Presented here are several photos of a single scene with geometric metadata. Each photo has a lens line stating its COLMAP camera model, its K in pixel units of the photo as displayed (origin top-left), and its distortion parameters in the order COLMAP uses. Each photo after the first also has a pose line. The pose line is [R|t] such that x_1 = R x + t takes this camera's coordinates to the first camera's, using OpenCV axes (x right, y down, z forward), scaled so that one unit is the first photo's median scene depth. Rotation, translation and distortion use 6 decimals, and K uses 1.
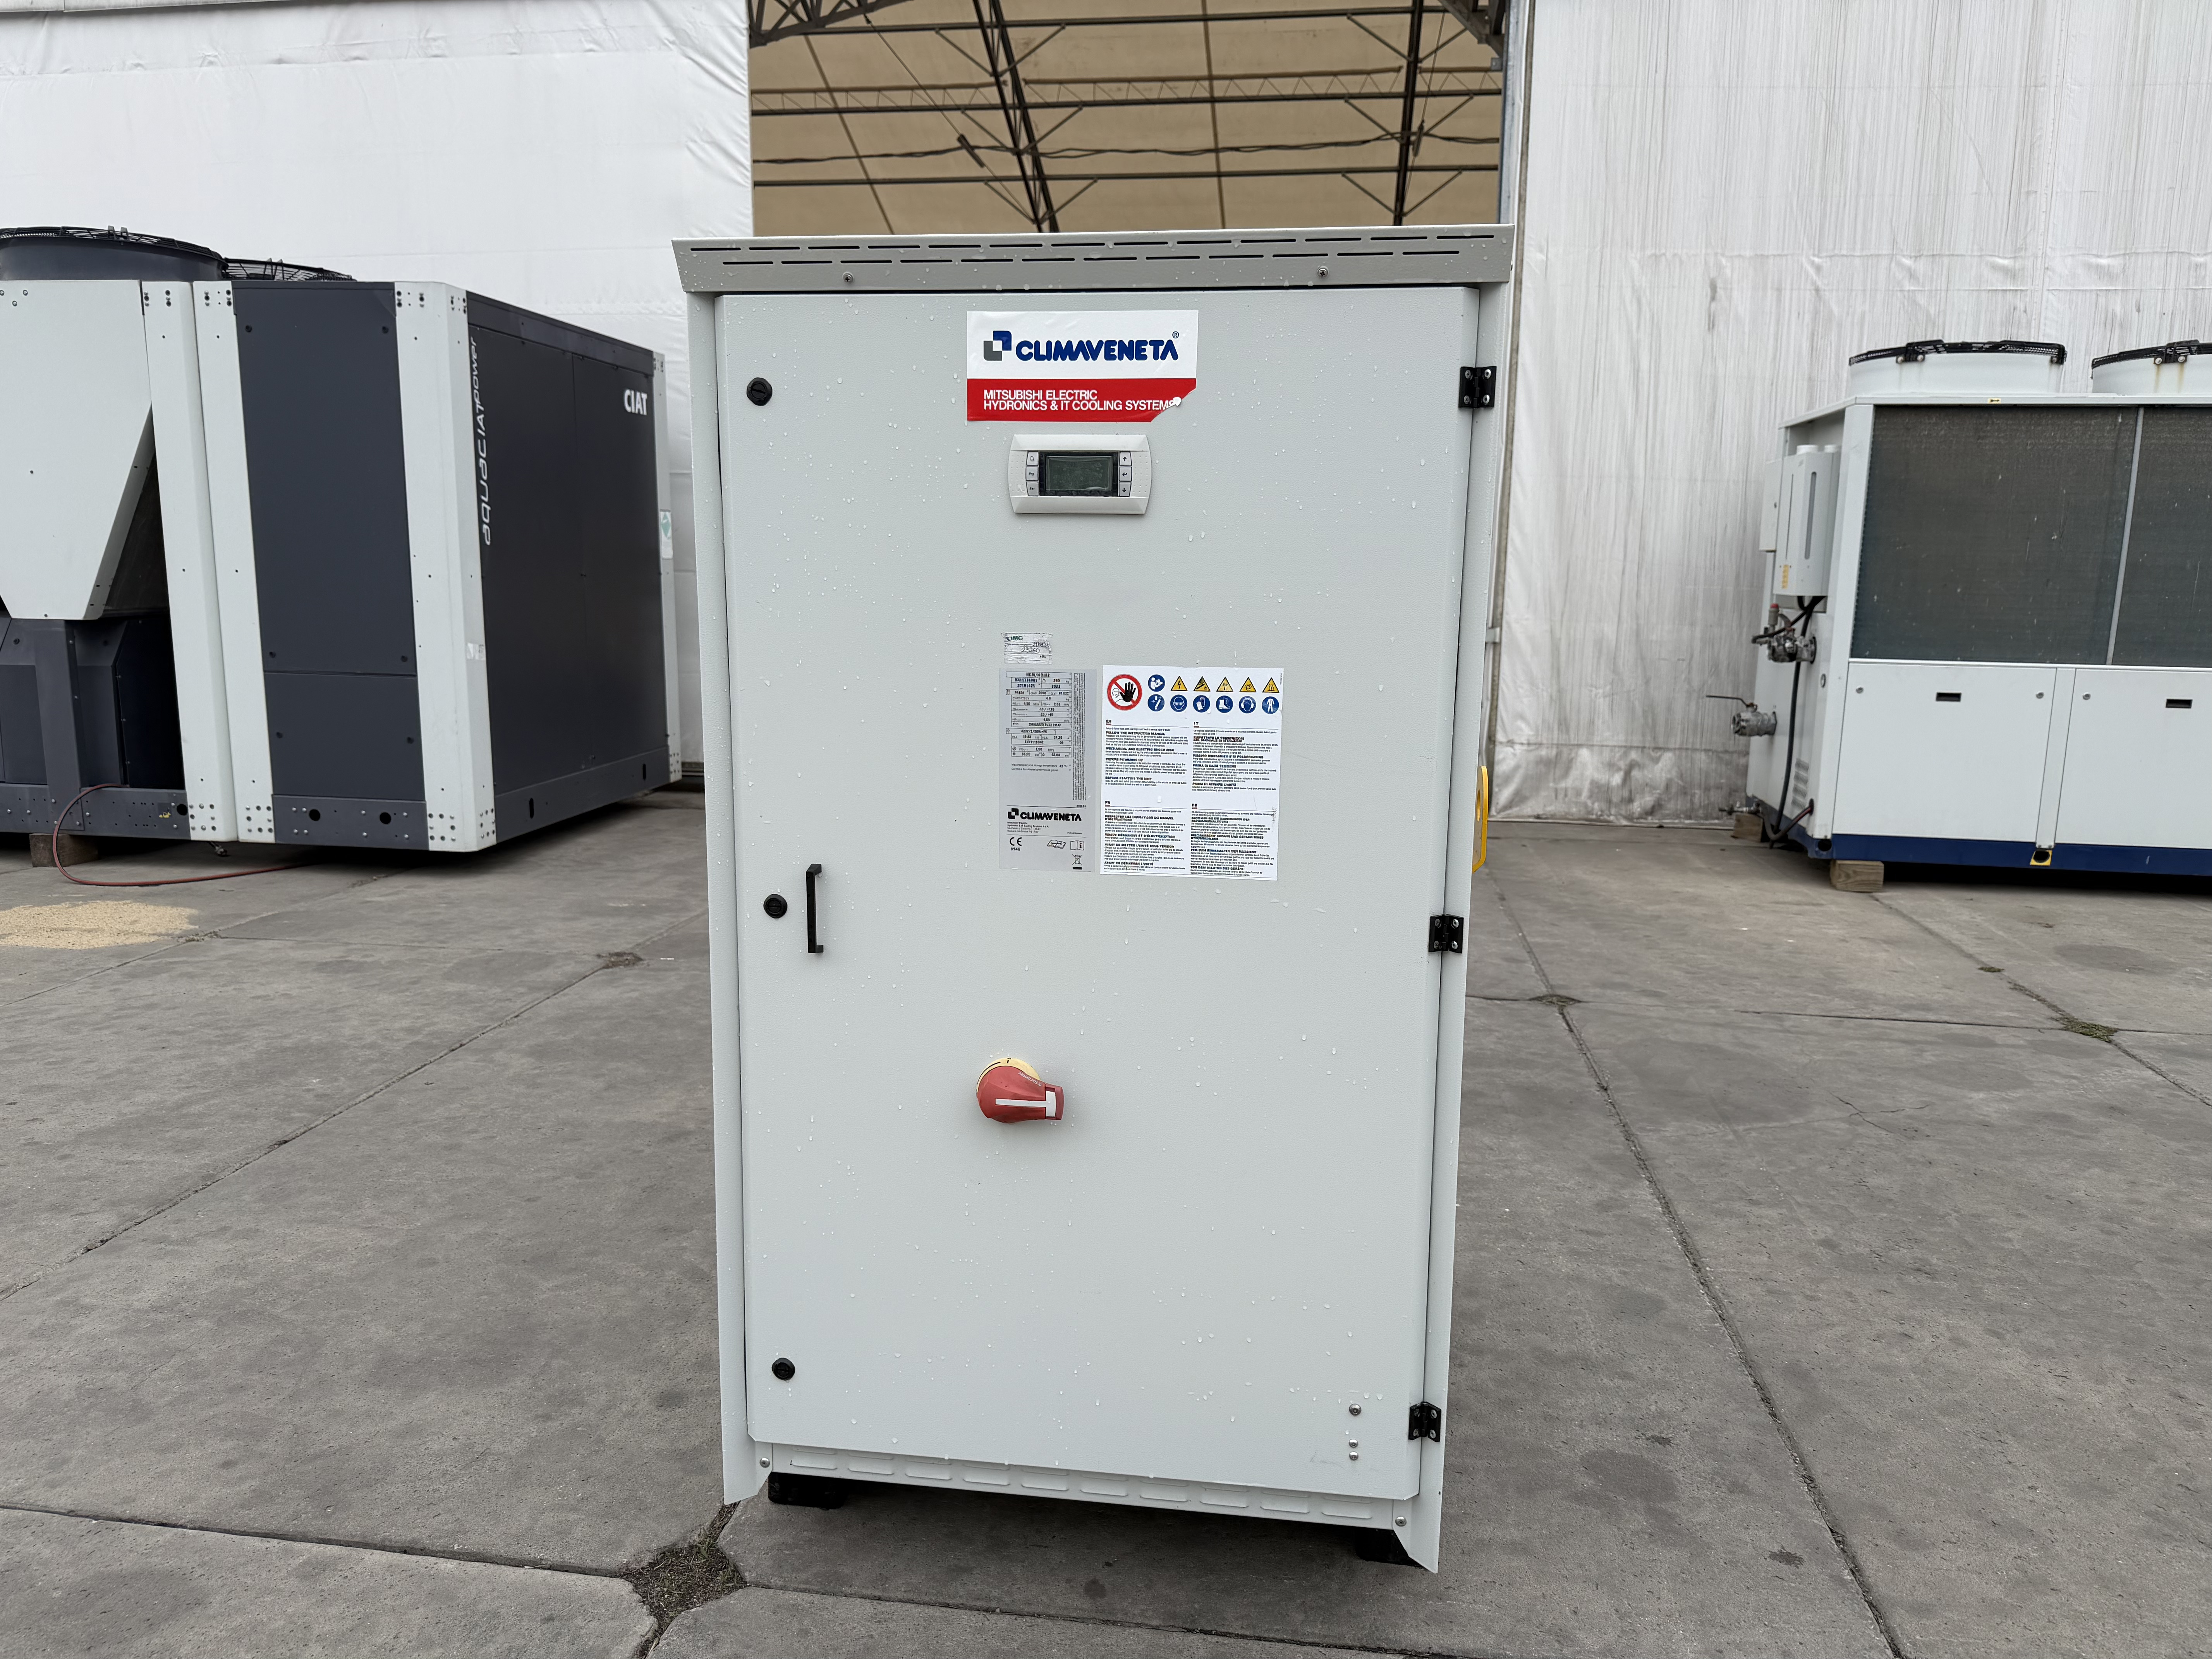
lens RADIAL K [[1563.8, 0, 1114.7], [0, 1563.8, 835.9], [0, 0, 1]] dist [0.043171, -0.060824]
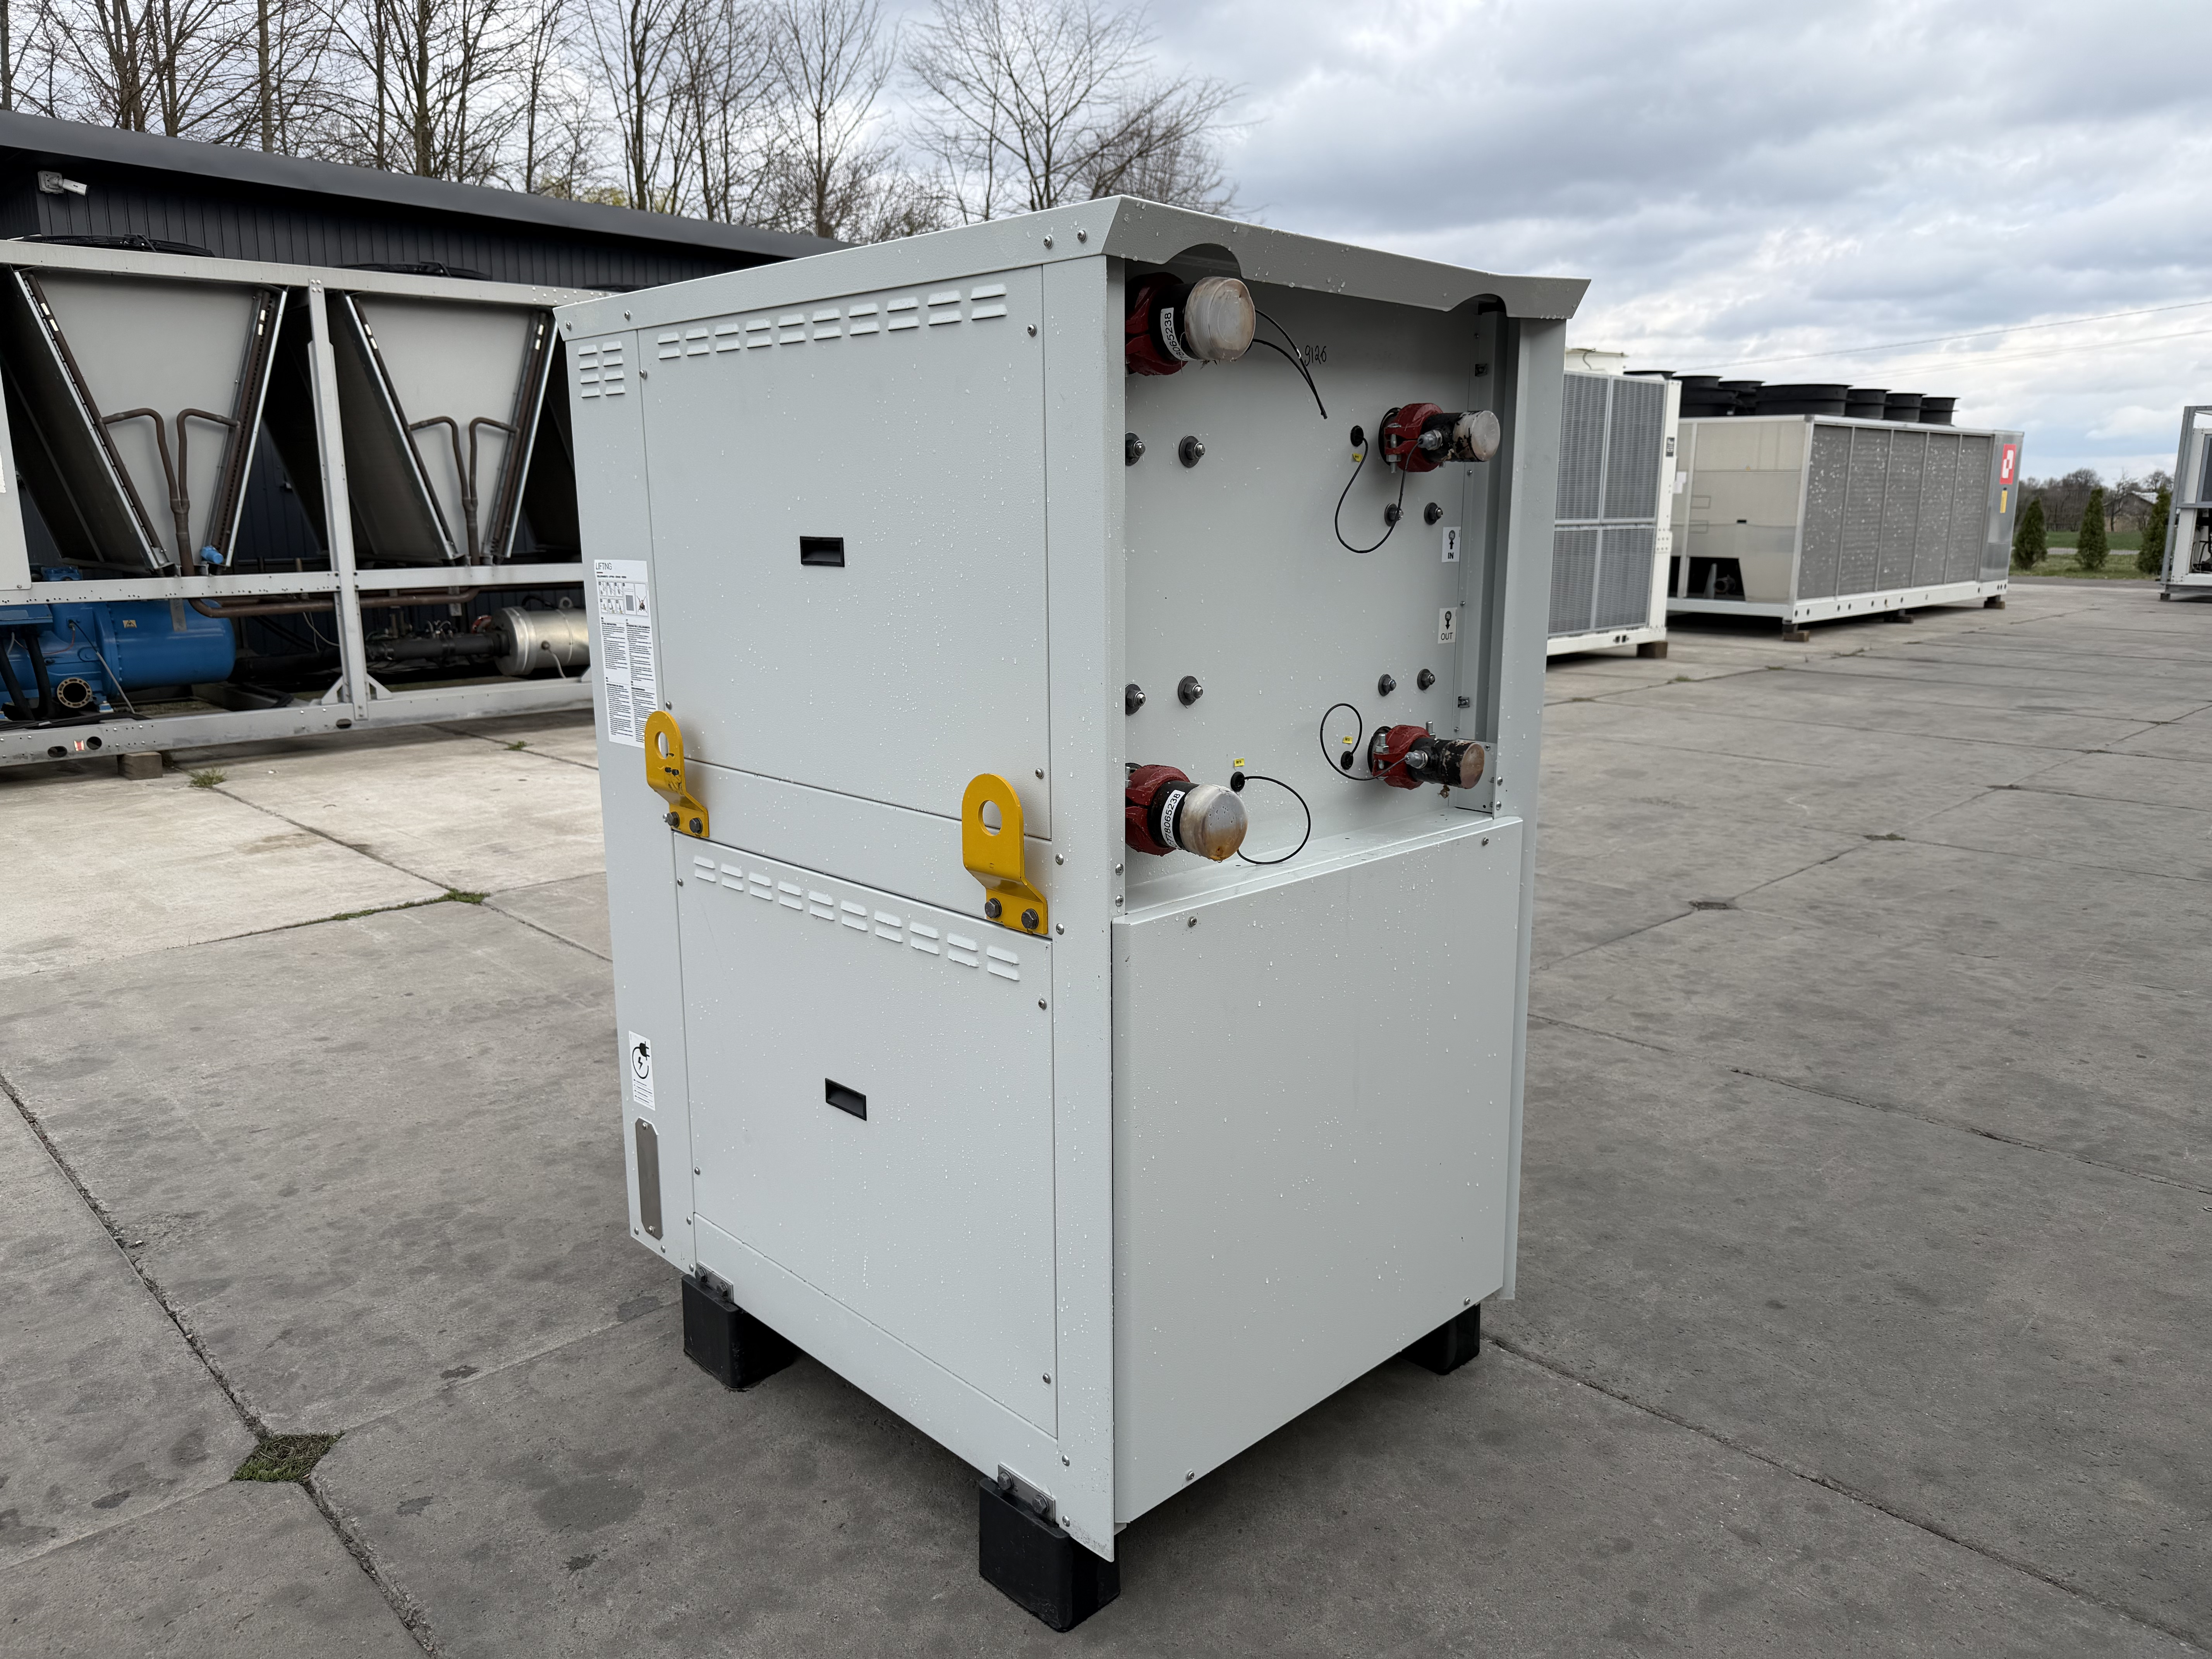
lens RADIAL K [[1560.0, 0, 1101.5], [0, 1560.0, 830.2], [0, 0, 1]] dist [0.053333, -0.071796]
pose [[-0.620235, 0.151086, -0.769729, 0.266605], [-0.136145, 0.945648, 0.295320, -0.098514], [0.772511, 0.287962, -0.565954, 0.550417]]
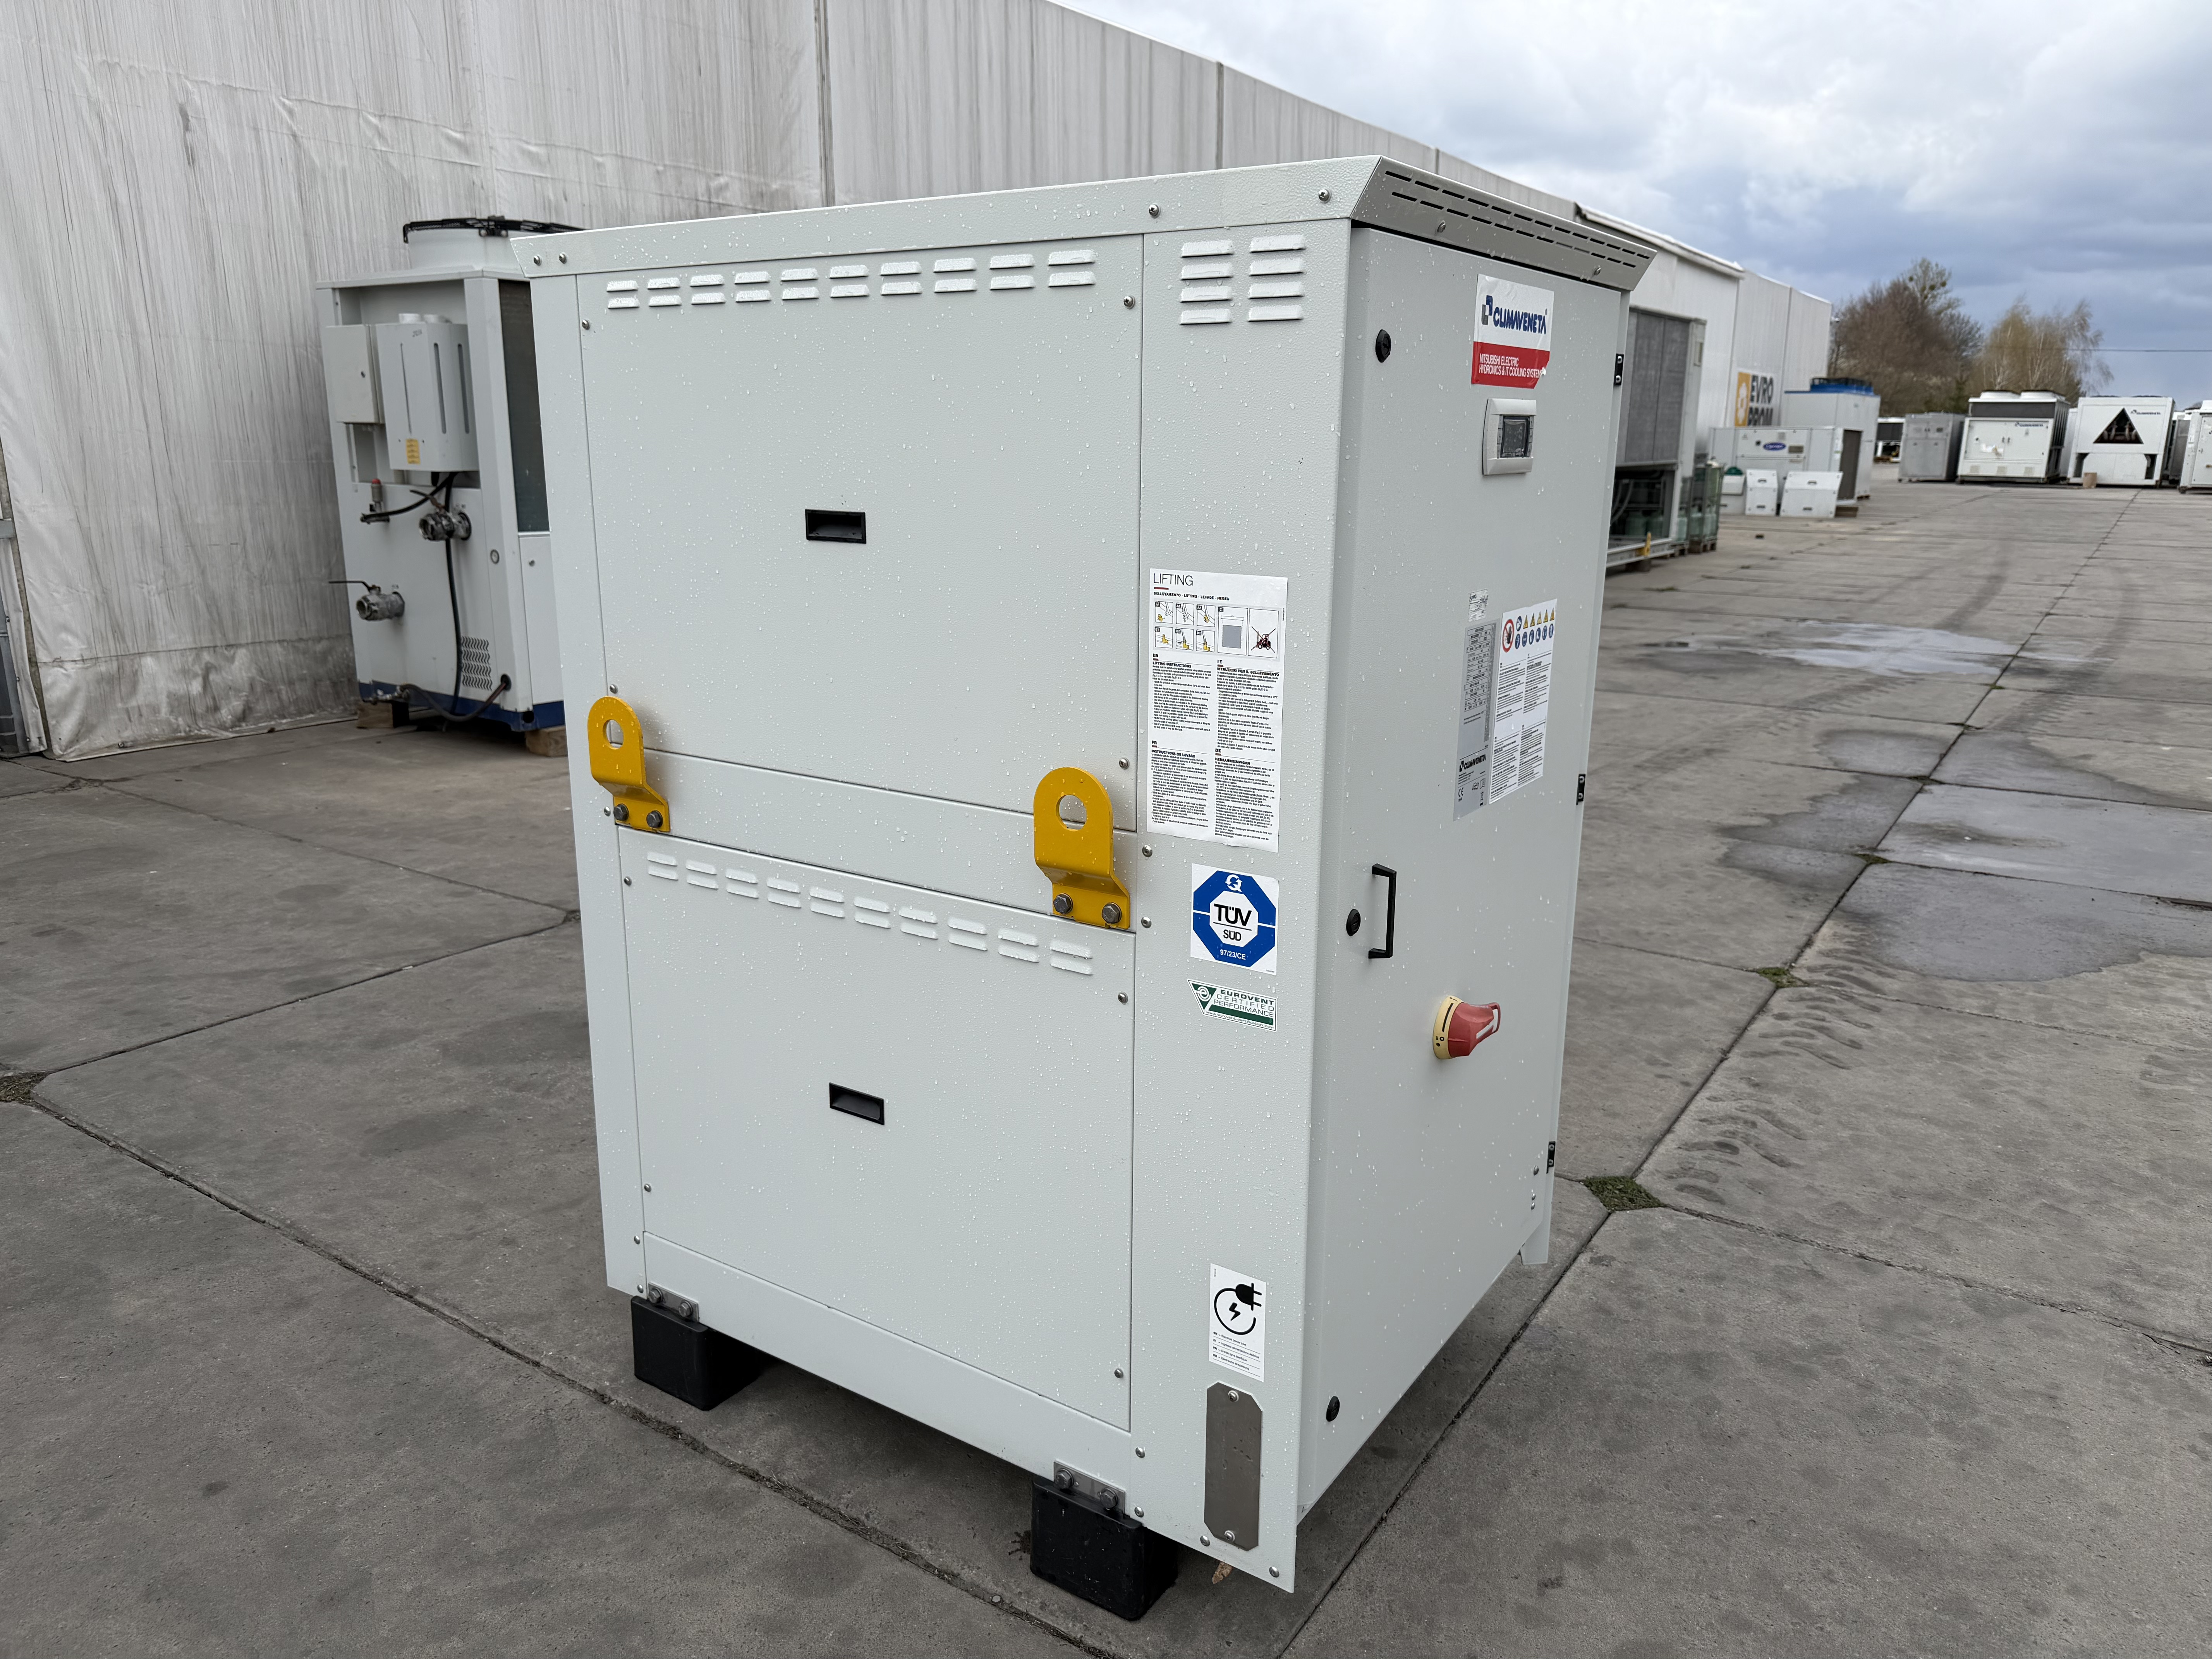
lens RADIAL K [[1562.0, 0, 1106.0], [0, 1562.0, 829.5], [0, 0, 1]] dist [0.031315, -0.045270]
pose [[0.439083, -0.232260, 0.867906, -0.278271], [0.151254, 0.971329, 0.183415, -0.051458], [-0.885623, 0.050740, 0.461625, 0.188588]]
